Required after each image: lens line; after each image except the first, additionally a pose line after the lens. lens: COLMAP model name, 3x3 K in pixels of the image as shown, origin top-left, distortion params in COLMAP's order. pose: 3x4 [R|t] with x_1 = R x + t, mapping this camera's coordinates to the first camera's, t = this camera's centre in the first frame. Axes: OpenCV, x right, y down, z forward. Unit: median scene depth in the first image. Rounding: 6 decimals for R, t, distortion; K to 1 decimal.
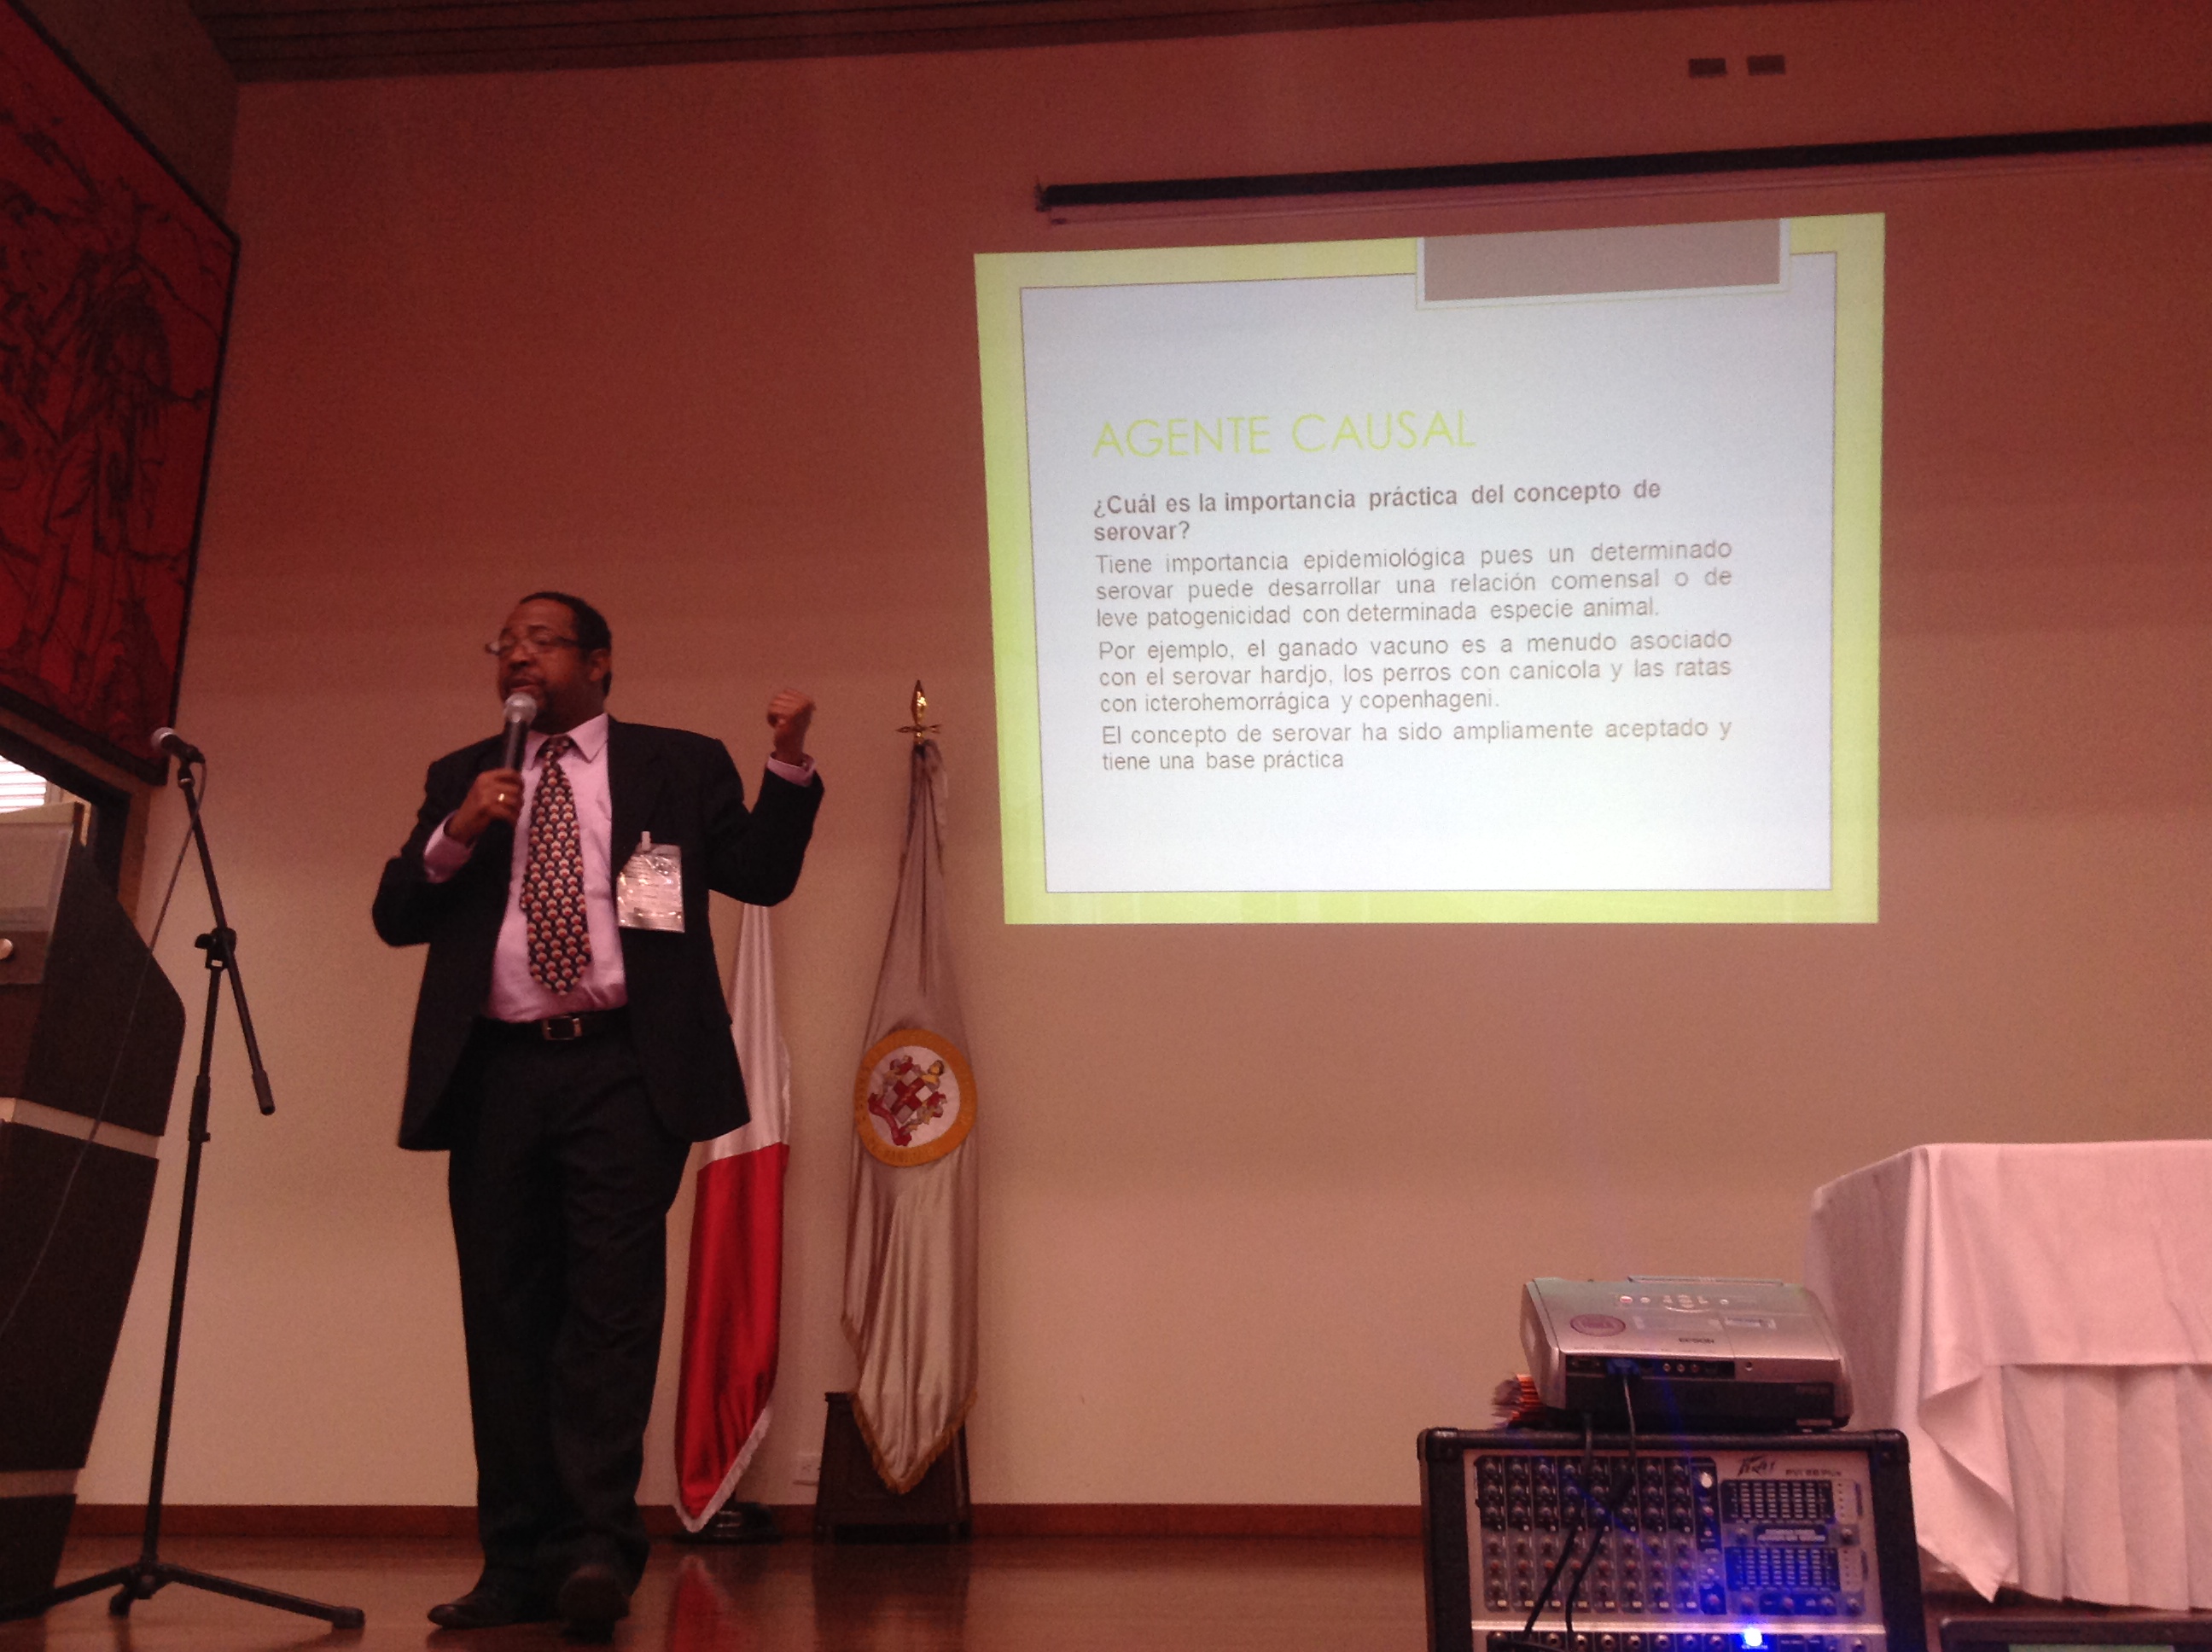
lens RADIAL K [[2166.5, 0, 1063.9], [0, 2166.5, 826.4], [0, 0, 1]] dist [0.122635, -0.276239]
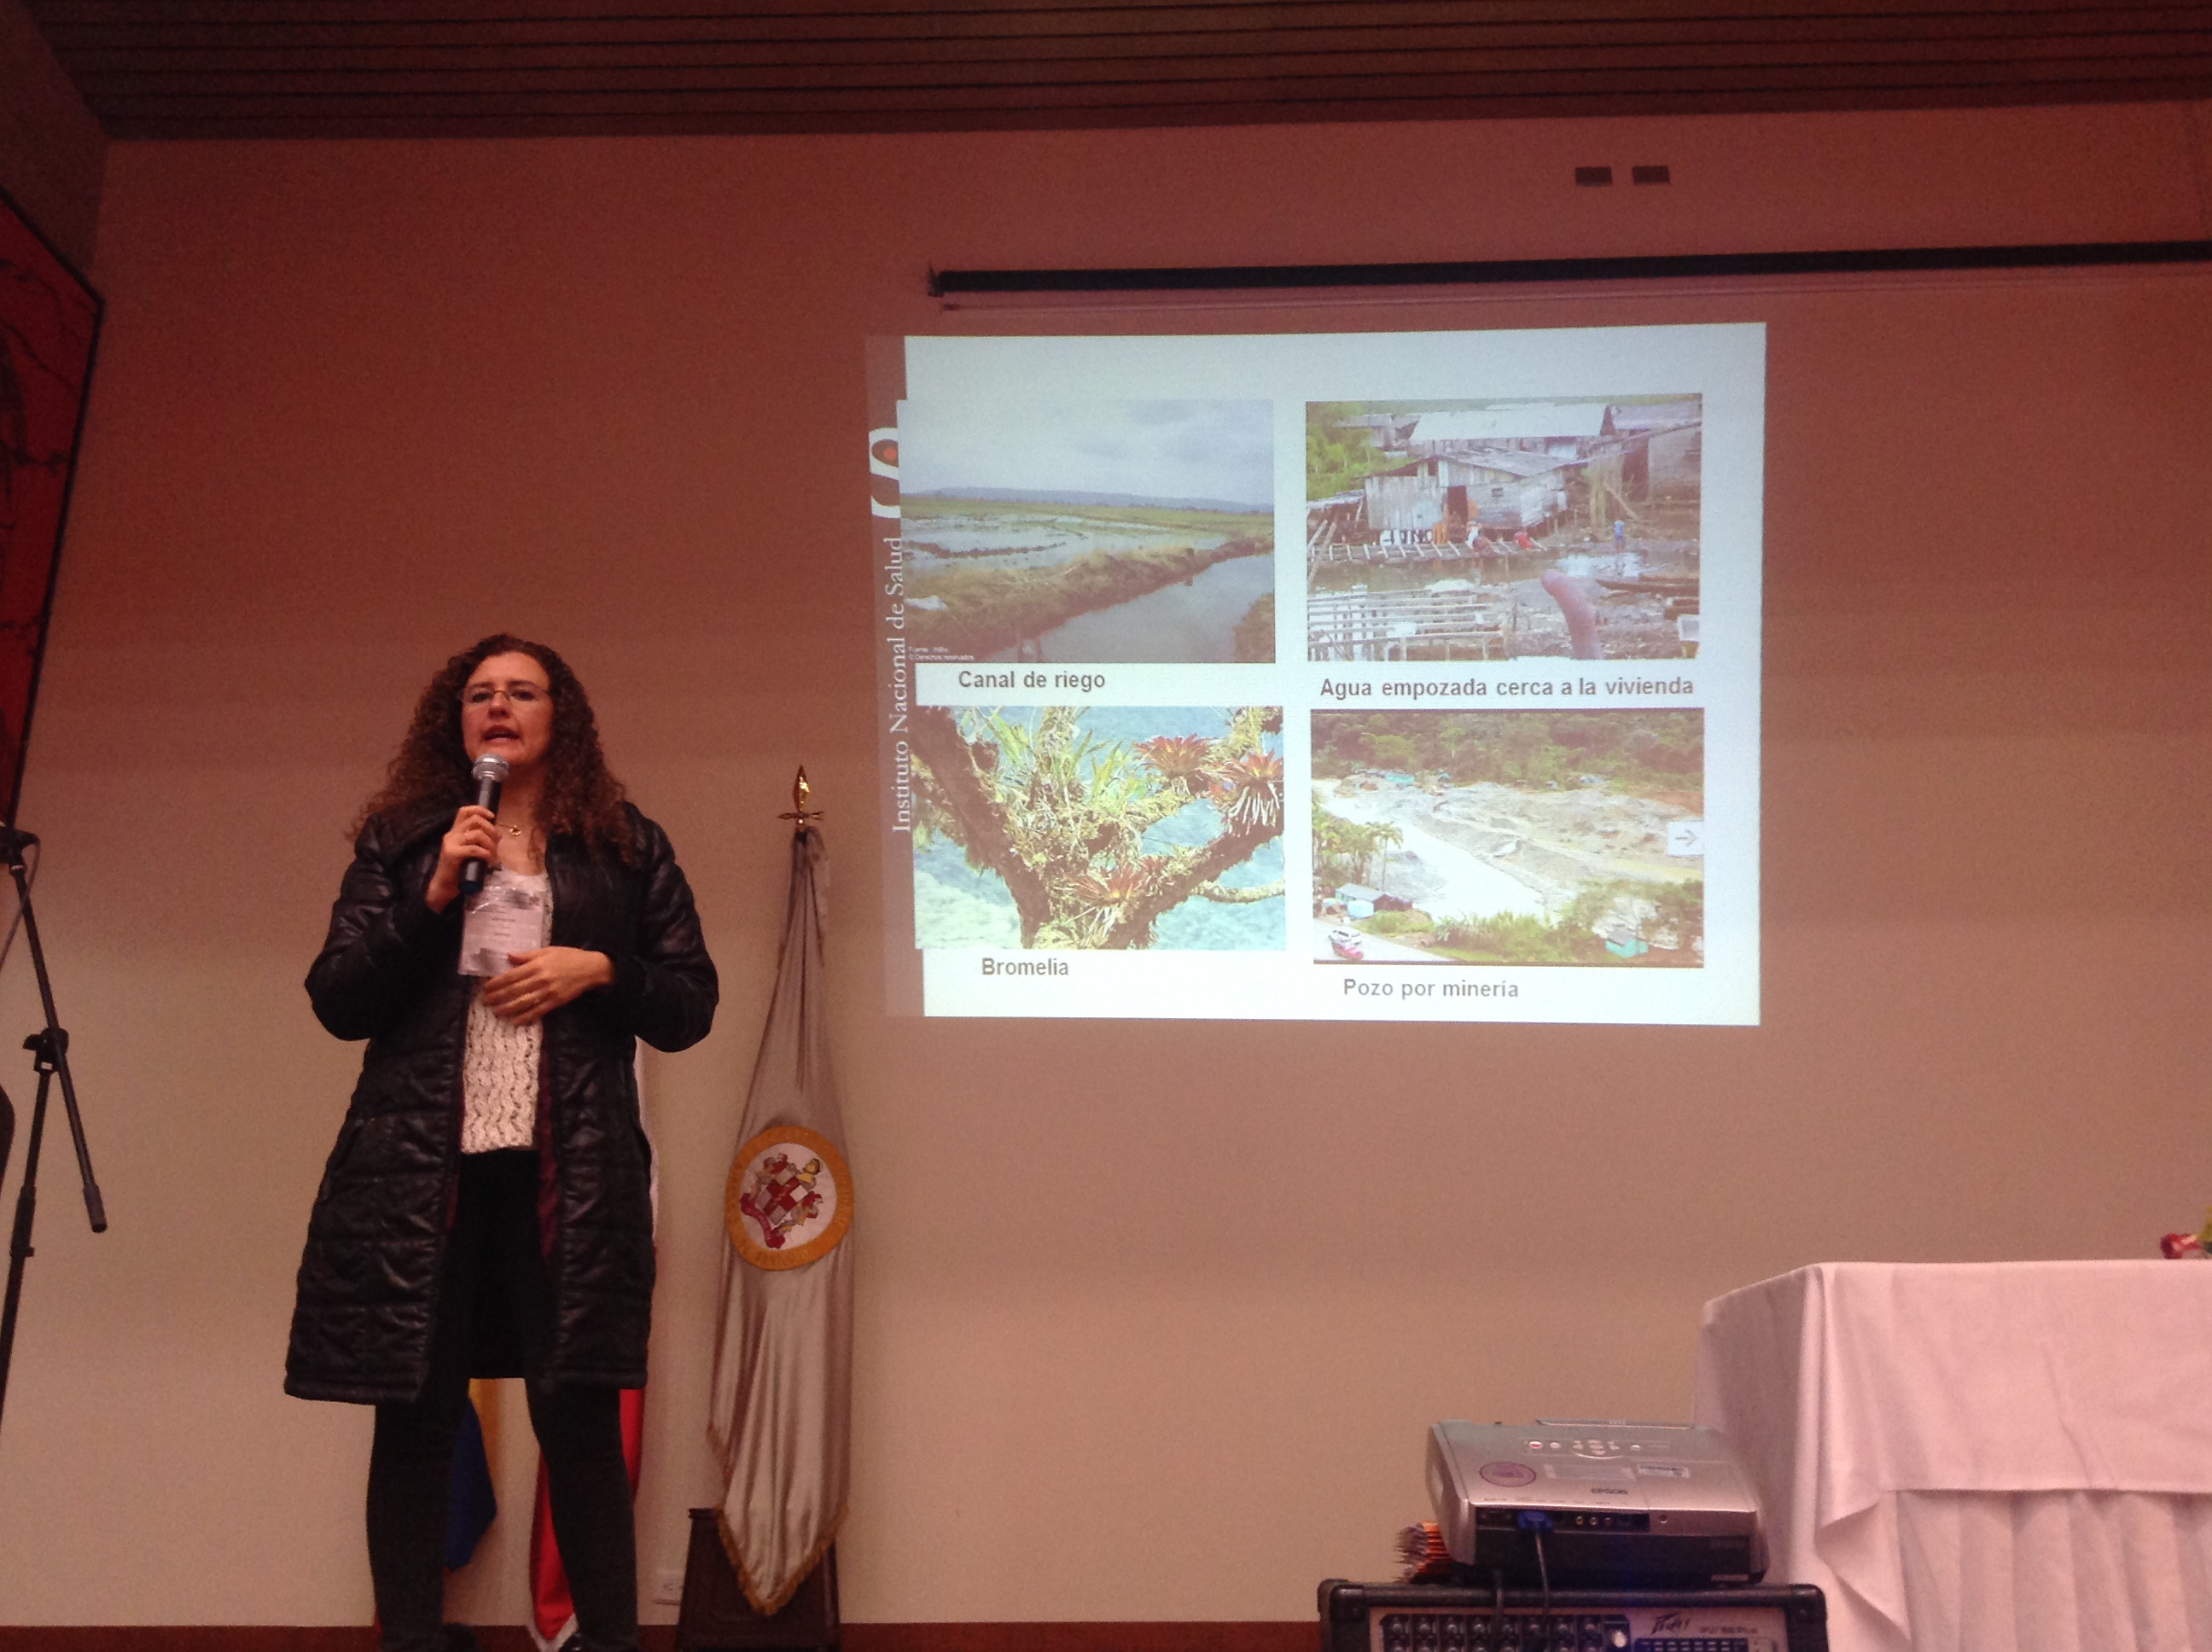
lens RADIAL K [[2167.0, 0, 1071.8], [0, 2167.0, 816.1], [0, 0, 1]] dist [0.119337, -0.267744]
pose [[0.998091, 0.015243, 0.059845, -0.006270], [-0.012924, 0.999157, -0.038958, -0.014522], [-0.060389, 0.038110, 0.997447, 0.030150]]
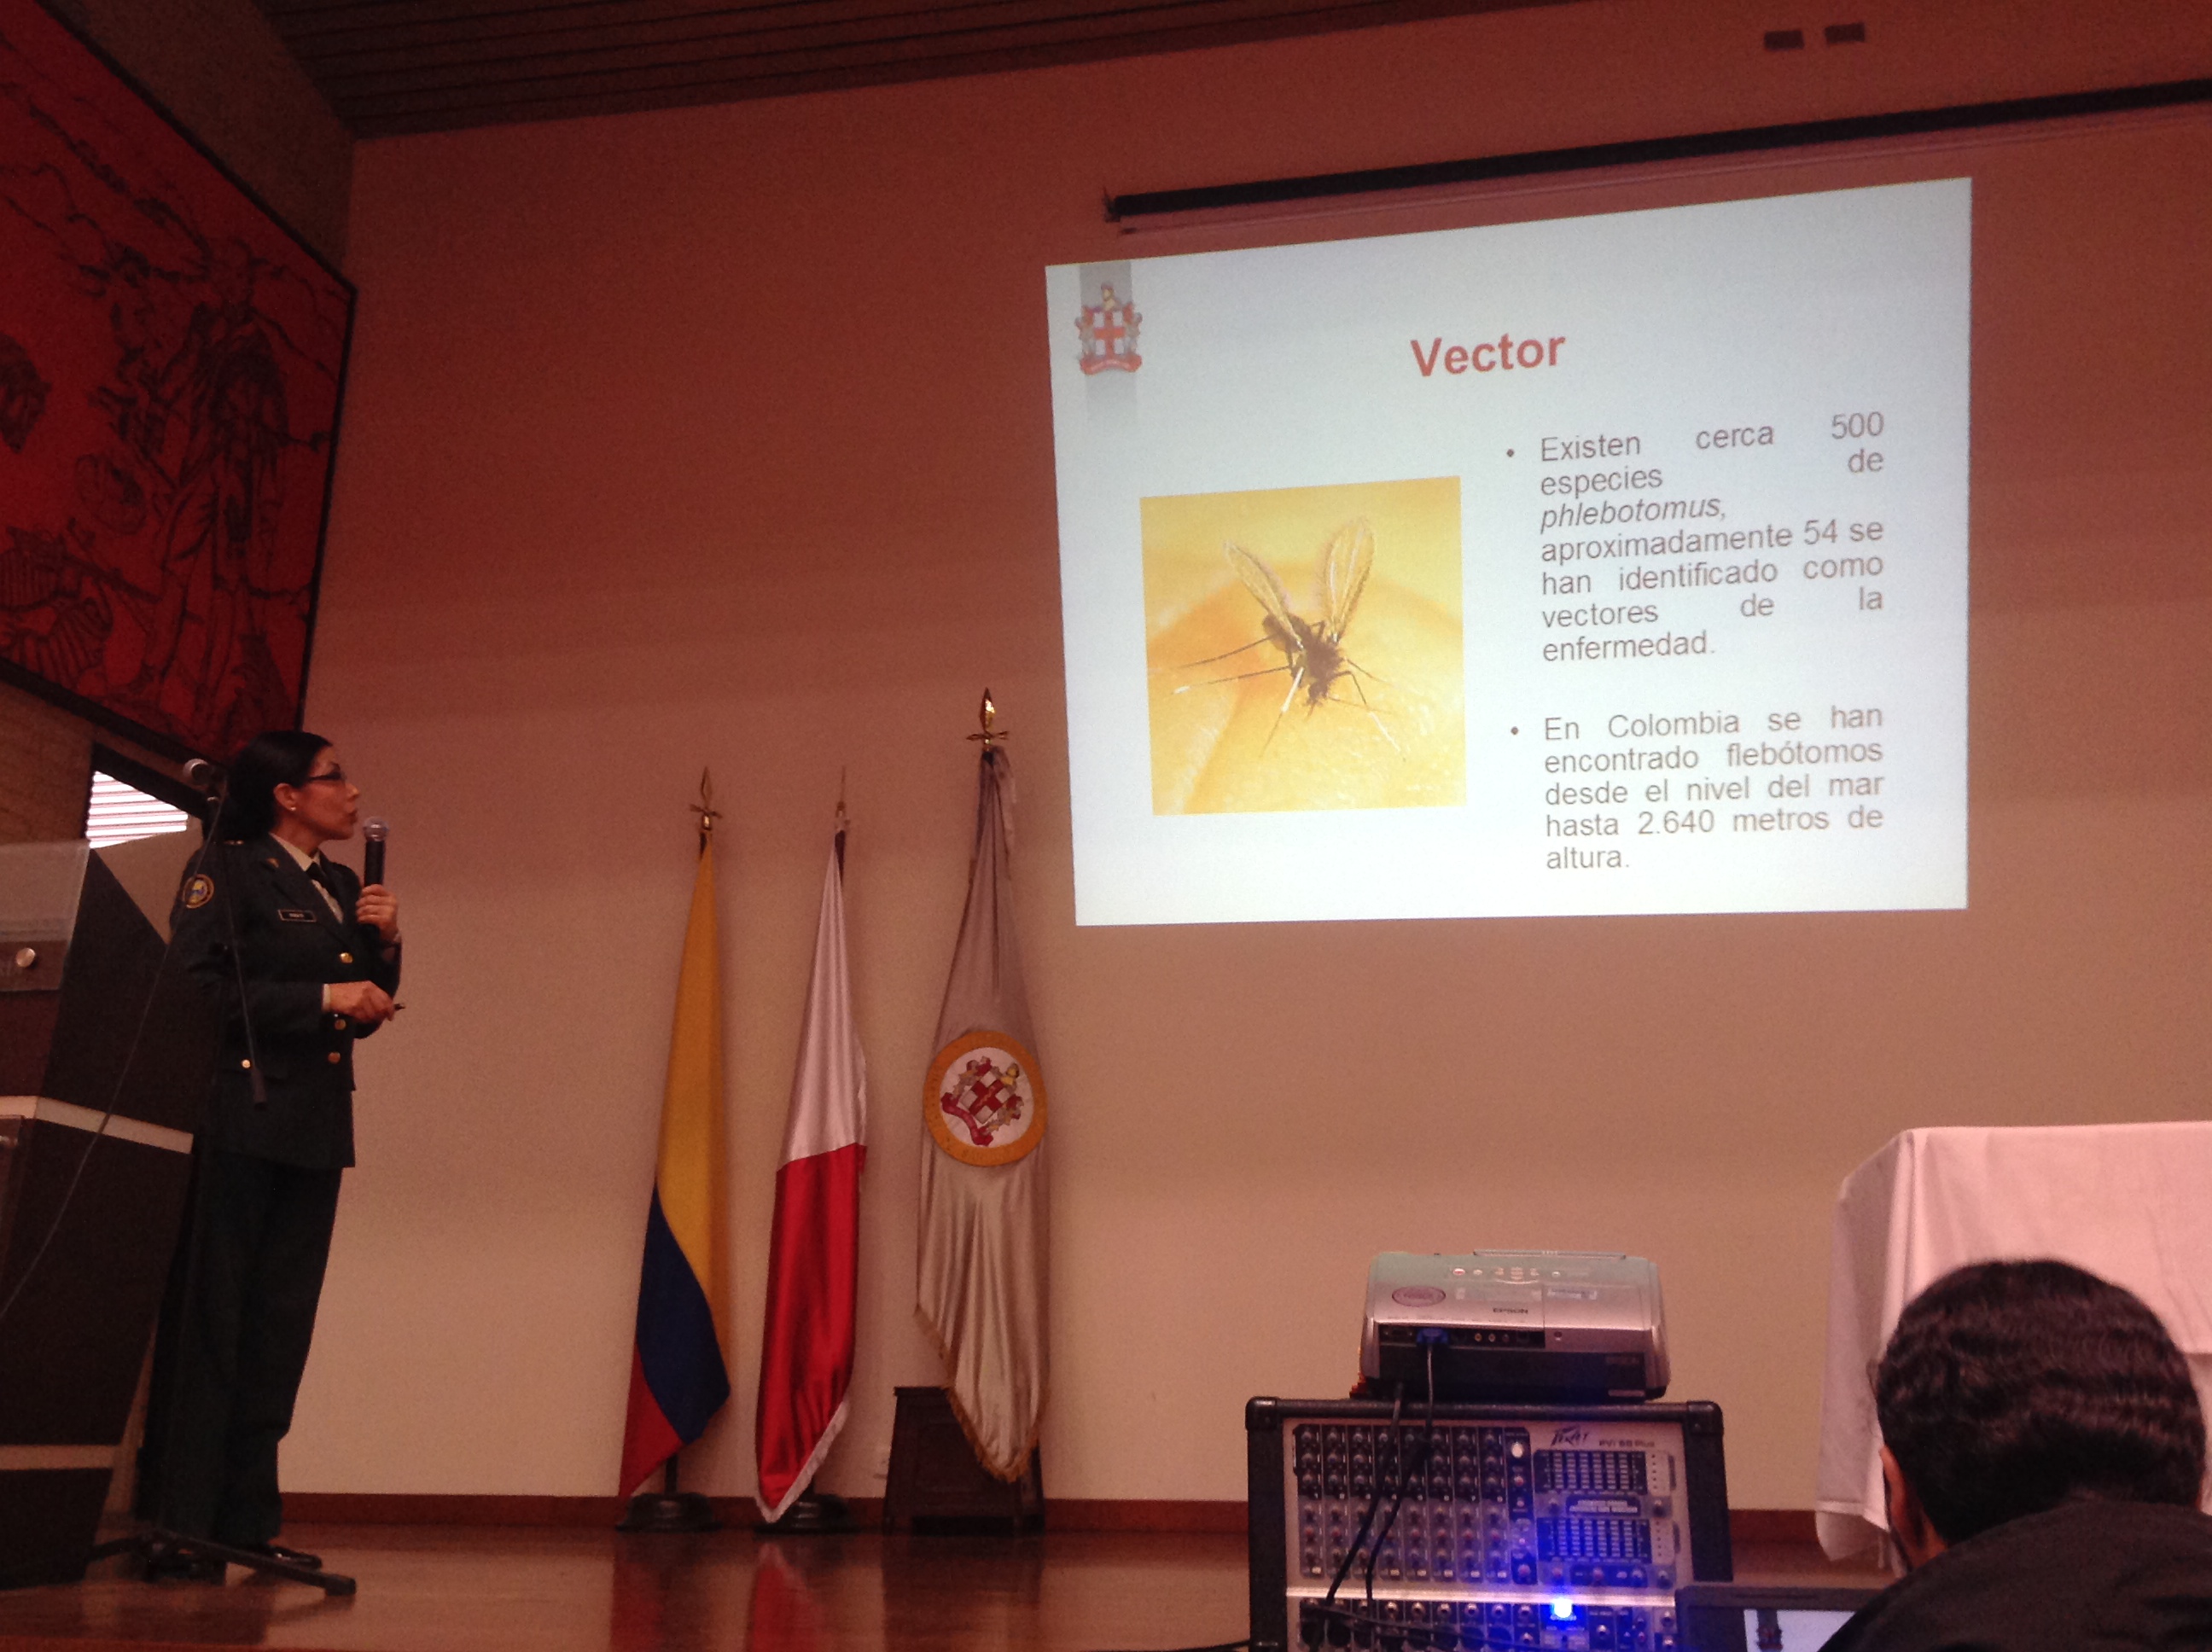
lens RADIAL K [[2166.2, 0, 1062.3], [0, 2166.2, 834.4], [0, 0, 1]] dist [0.133570, -0.314270]
pose [[0.993799, -0.021057, -0.109181, 0.138137], [0.020611, 0.999774, -0.005208, 0.012302], [0.109266, 0.002925, 0.994008, -0.012322]]
